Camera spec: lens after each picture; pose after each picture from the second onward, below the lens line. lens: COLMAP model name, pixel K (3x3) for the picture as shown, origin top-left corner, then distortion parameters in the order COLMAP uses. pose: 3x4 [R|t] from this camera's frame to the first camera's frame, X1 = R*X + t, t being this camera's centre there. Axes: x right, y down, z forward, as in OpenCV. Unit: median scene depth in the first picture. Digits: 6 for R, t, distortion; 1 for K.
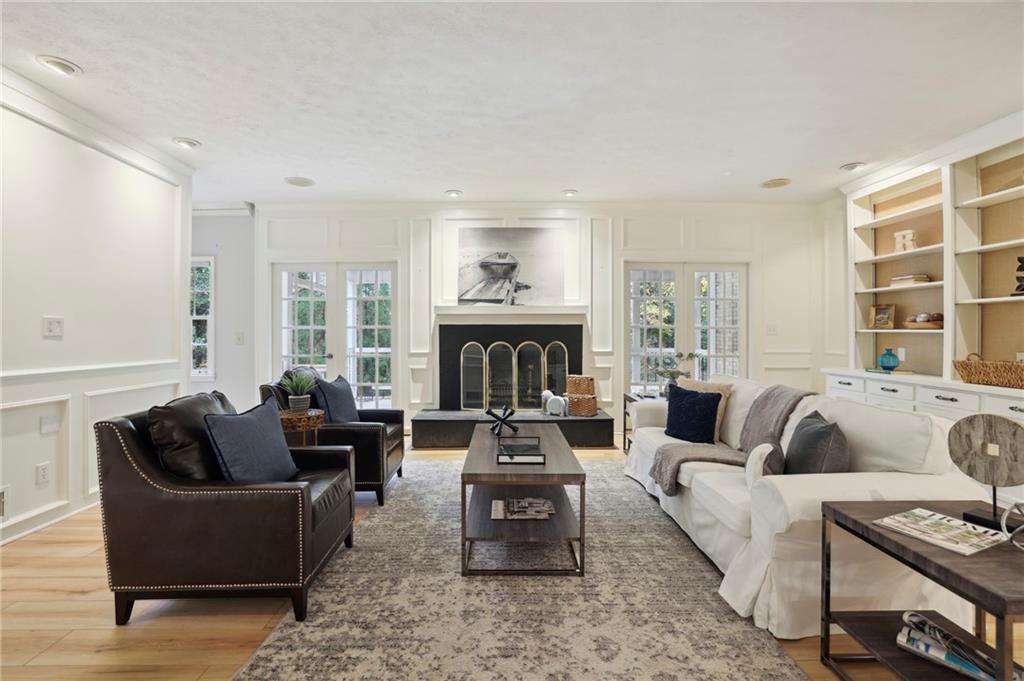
lens RADIAL K [[451.8, 0, 506.8], [0, 451.8, 334.1], [0, 0, 1]] dist [-0.034427, 0.008617]
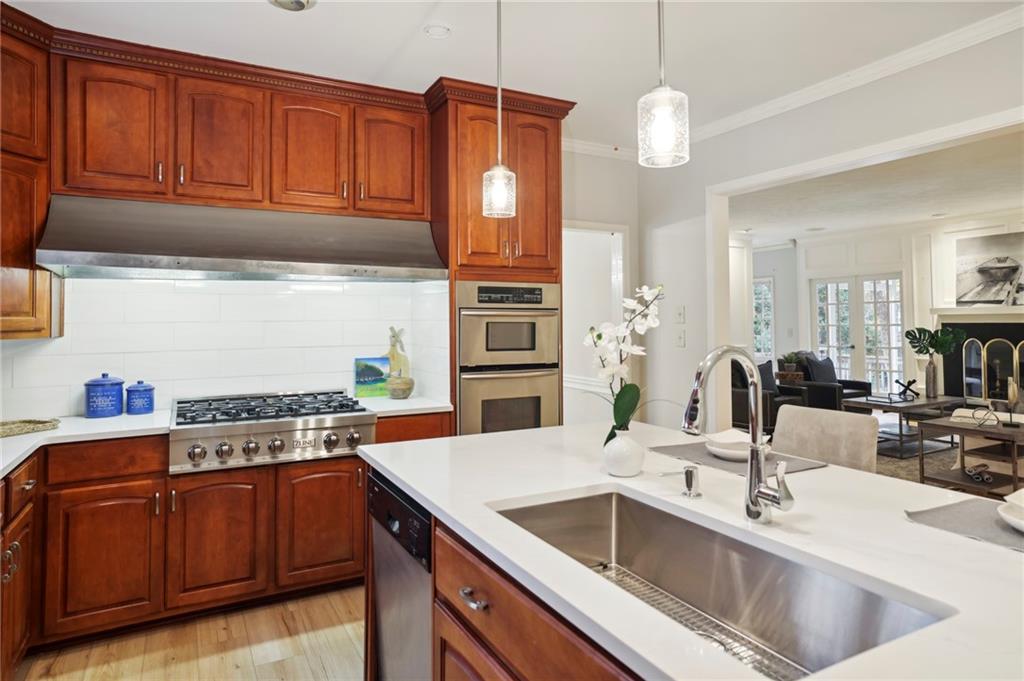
lens RADIAL K [[628.6, 0, 499.8], [0, 628.6, 302.6], [0, 0, 1]] dist [0.026603, 0.006727]
pose [[0.470630, -0.031865, -0.881755, 0.788304], [0.008006, 0.999461, -0.031846, -0.031134], [0.882294, 0.007928, 0.470631, -0.811745]]
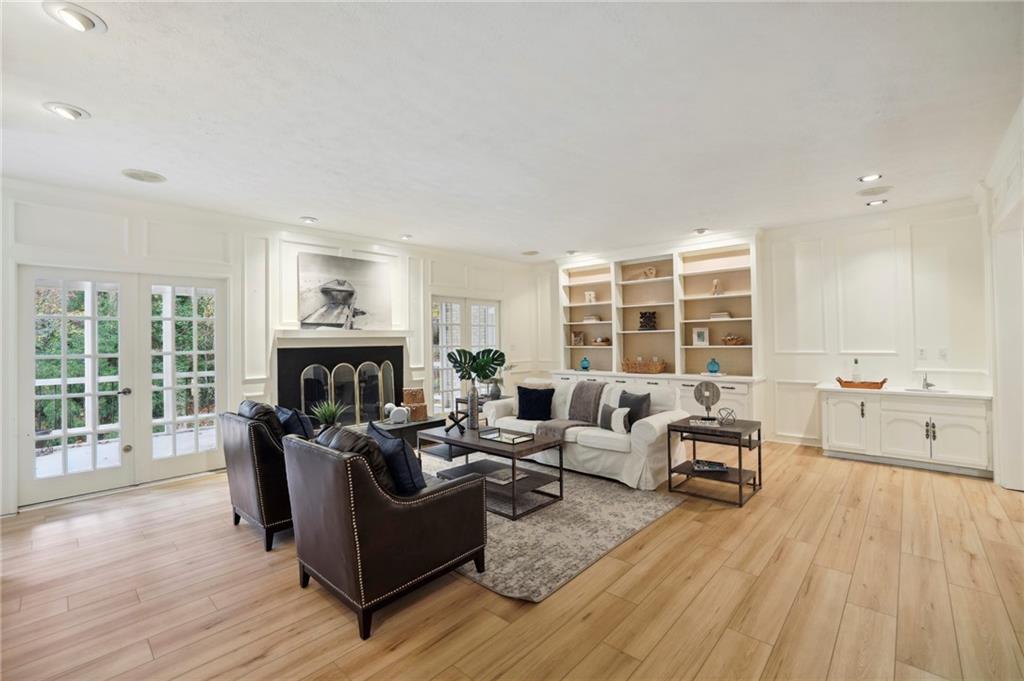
lens RADIAL K [[451.8, 0, 502.5], [0, 451.8, 336.6], [0, 0, 1]] dist [-0.034427, 0.008617]
pose [[0.688938, -0.004332, 0.724807, -0.522071], [0.020048, 0.999713, -0.013081, -0.025051], [-0.724543, 0.023543, 0.688828, -0.009840]]
